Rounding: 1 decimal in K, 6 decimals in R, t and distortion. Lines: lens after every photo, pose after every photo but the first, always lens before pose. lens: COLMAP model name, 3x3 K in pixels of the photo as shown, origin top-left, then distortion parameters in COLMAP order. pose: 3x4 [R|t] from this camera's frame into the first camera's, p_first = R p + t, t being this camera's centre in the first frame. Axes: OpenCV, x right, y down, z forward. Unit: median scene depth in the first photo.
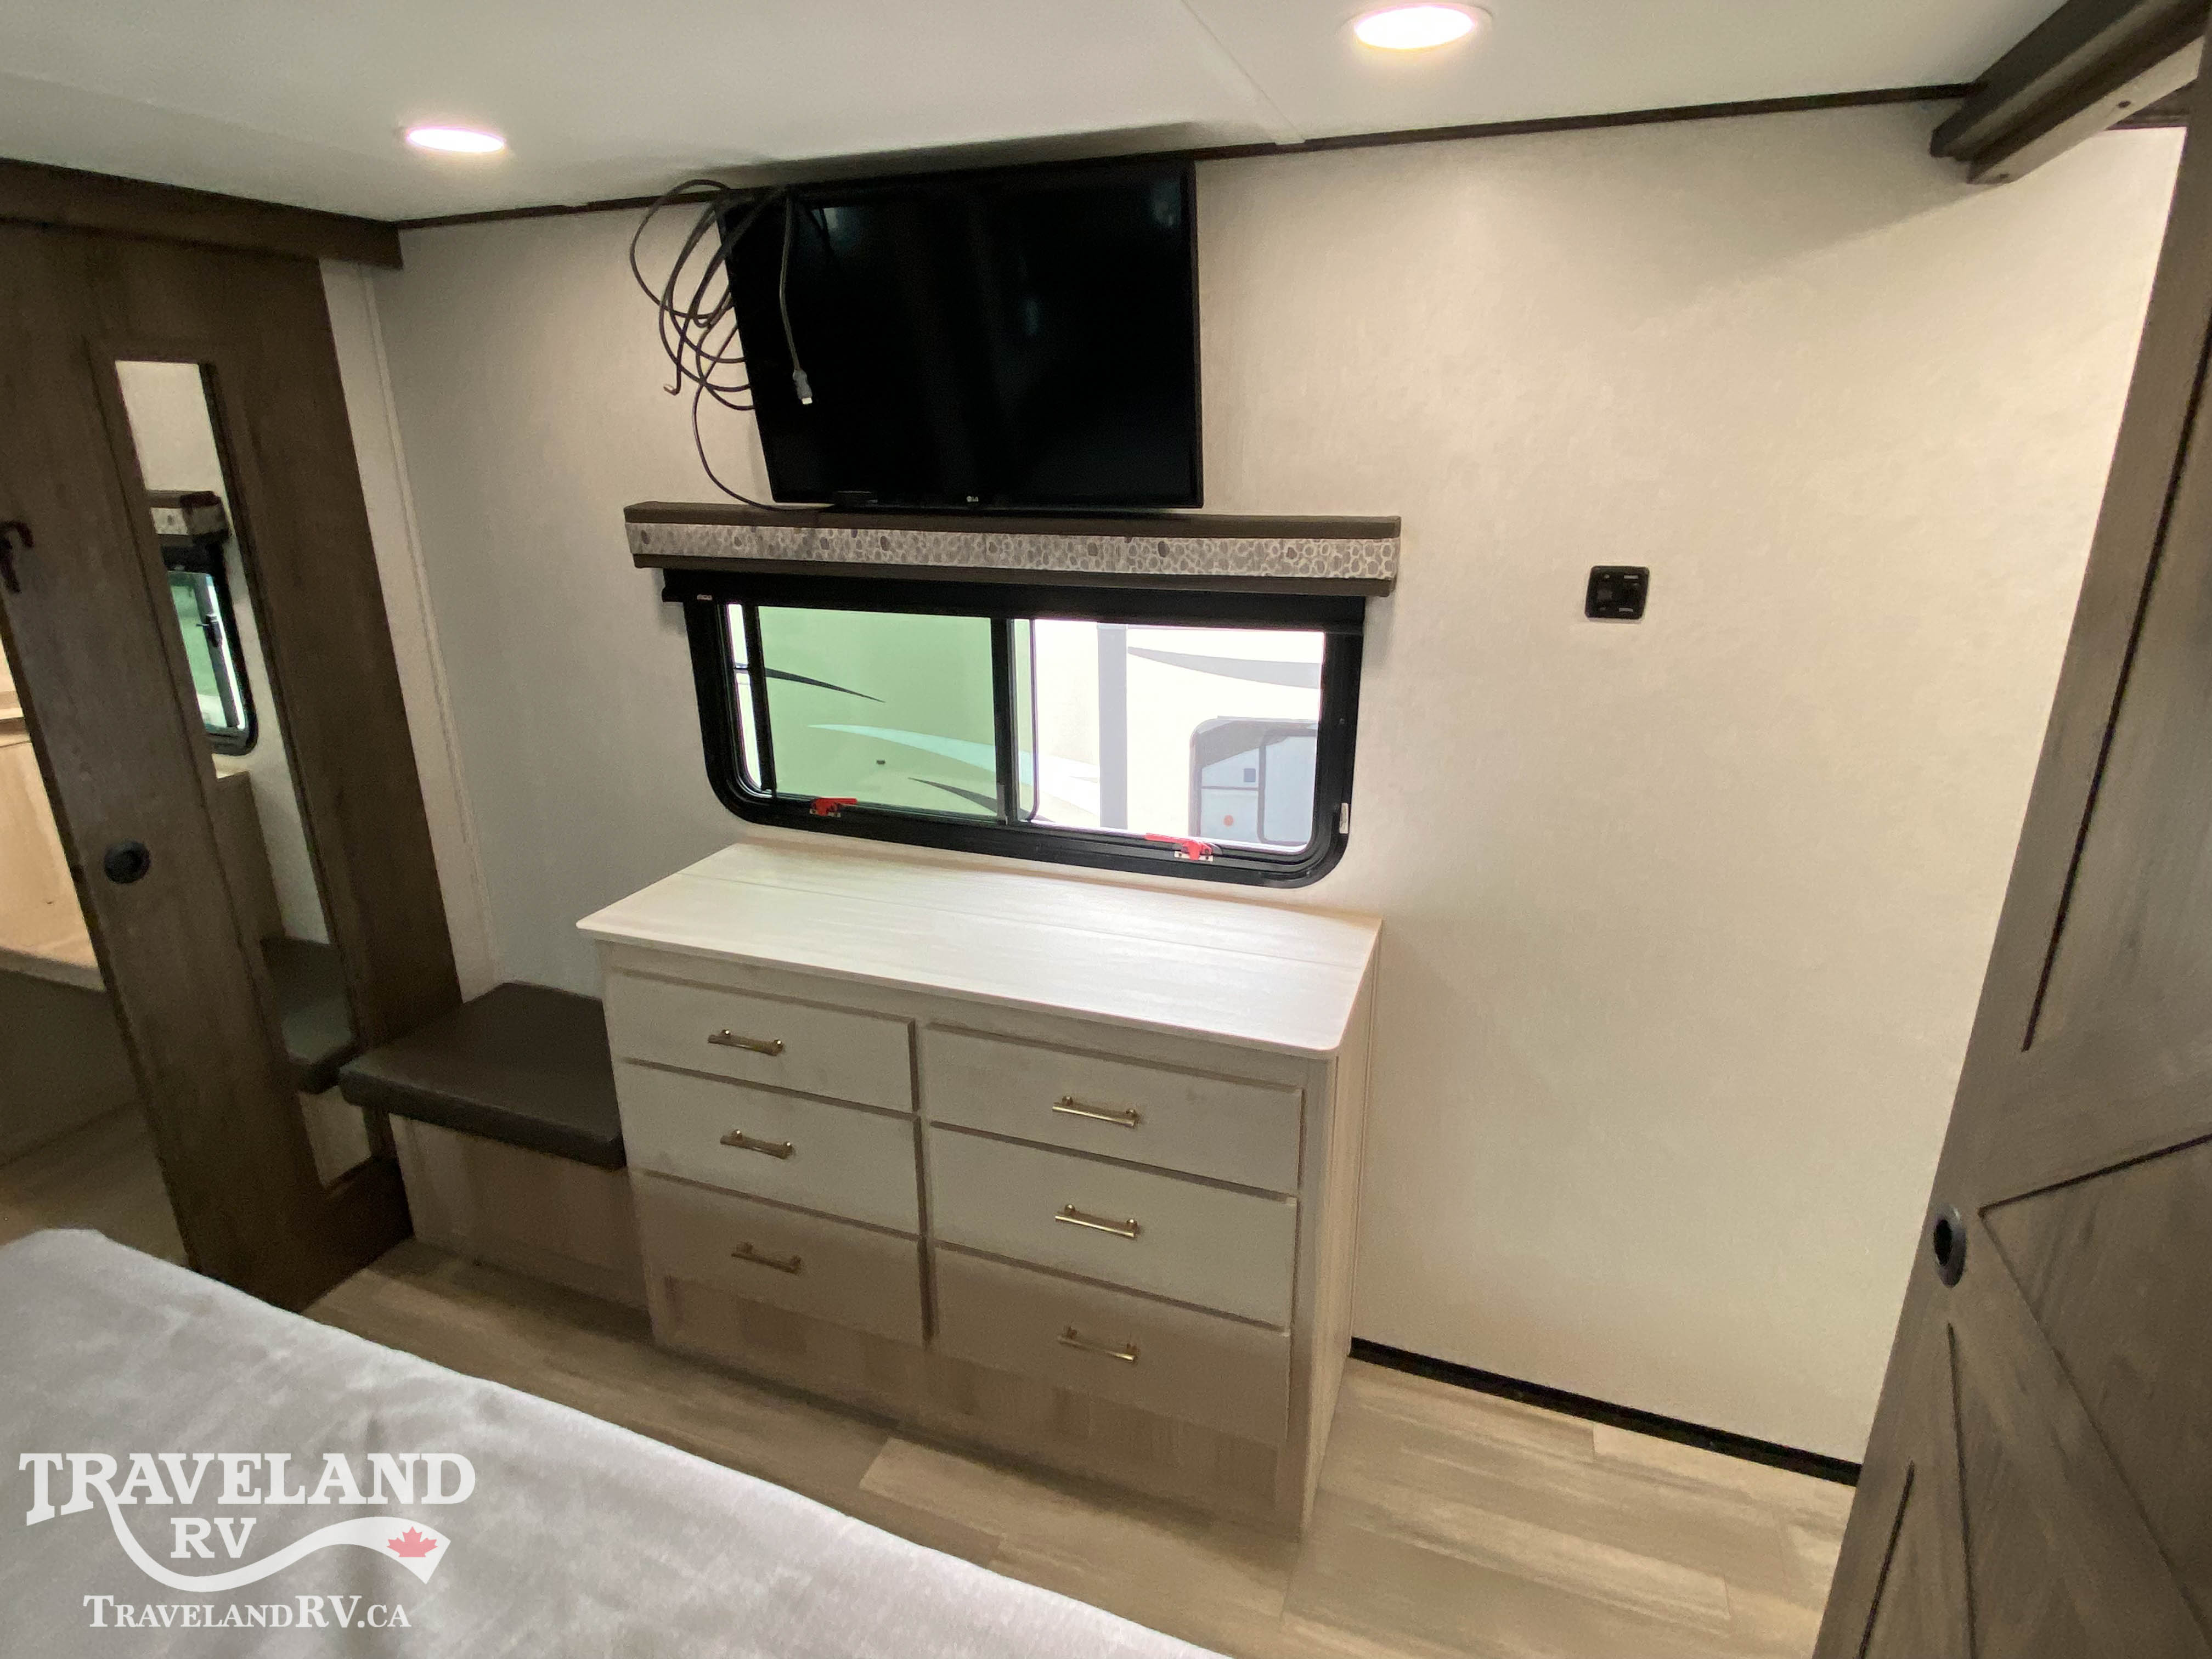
lens RADIAL K [[1167.2, 0, 1098.9], [0, 1167.2, 825.0], [0, 0, 1]] dist [0.012862, -0.016886]
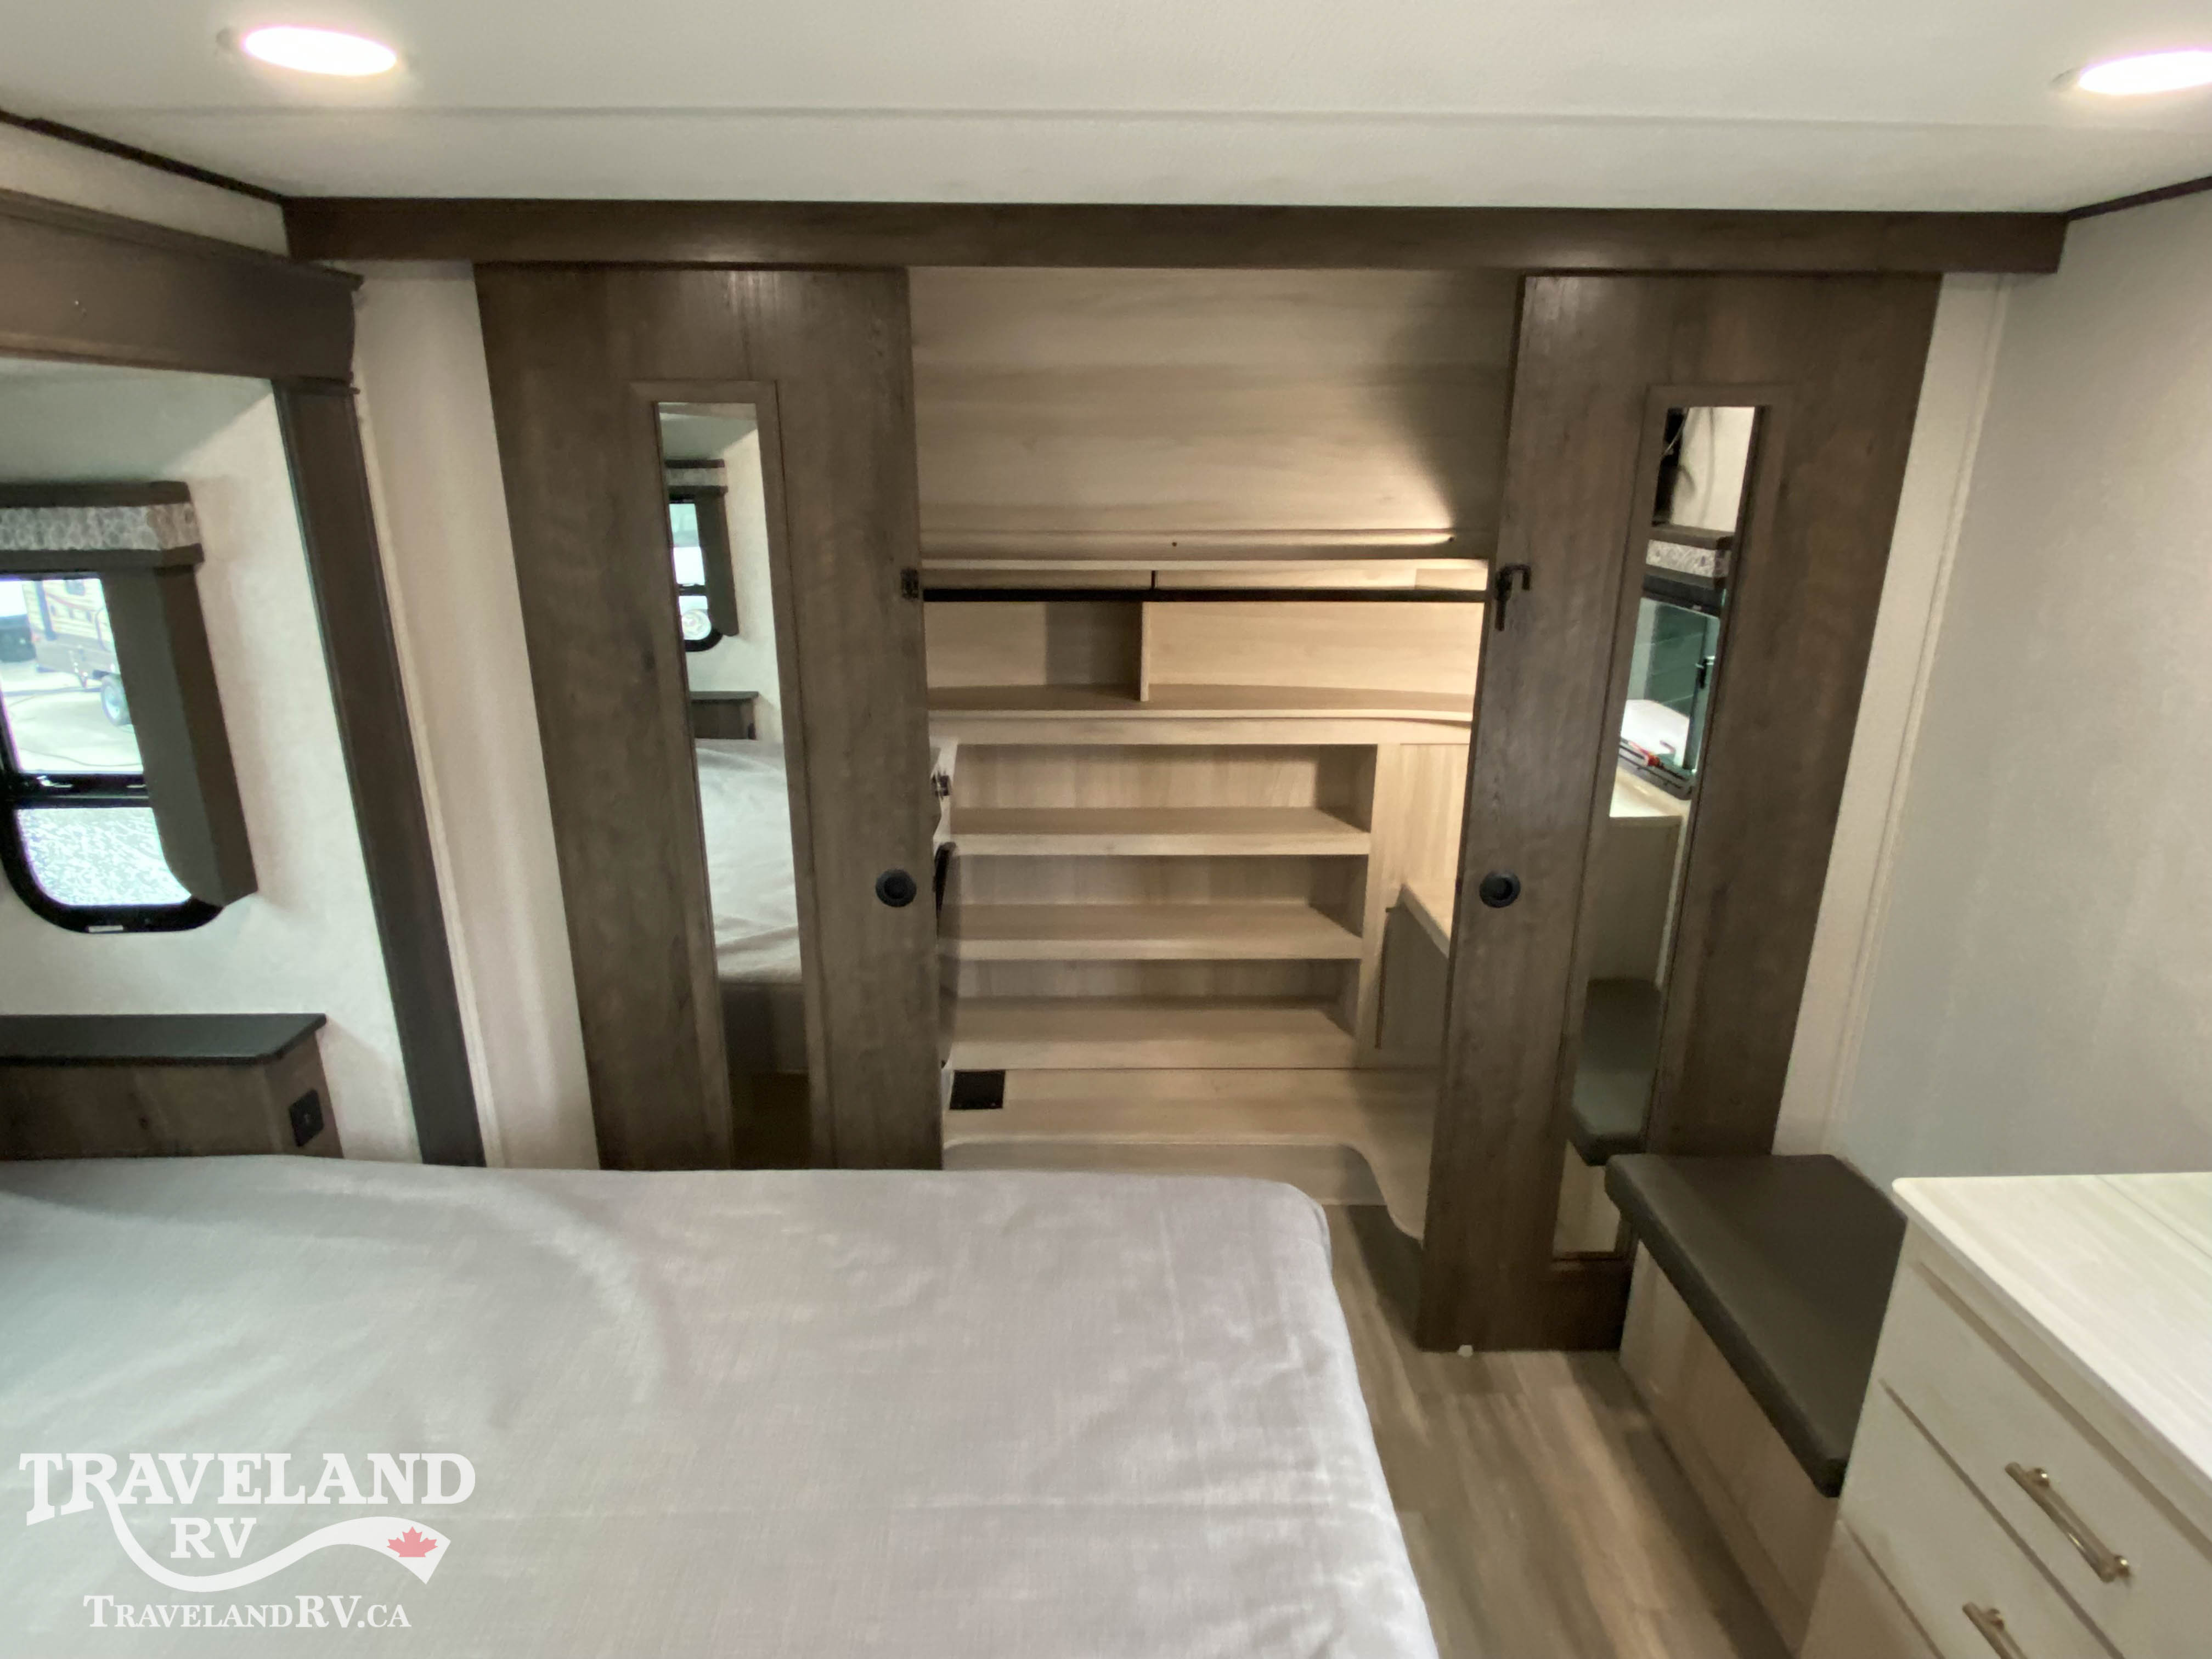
lens RADIAL K [[1162.1, 0, 1110.1], [0, 1162.1, 821.9], [0, 0, 1]] dist [0.032623, -0.029654]
pose [[0.368471, 0.281980, -0.885842, -0.046038], [-0.294884, 0.939131, 0.176284, -0.093697], [0.881631, 0.196265, 0.429194, 0.204040]]
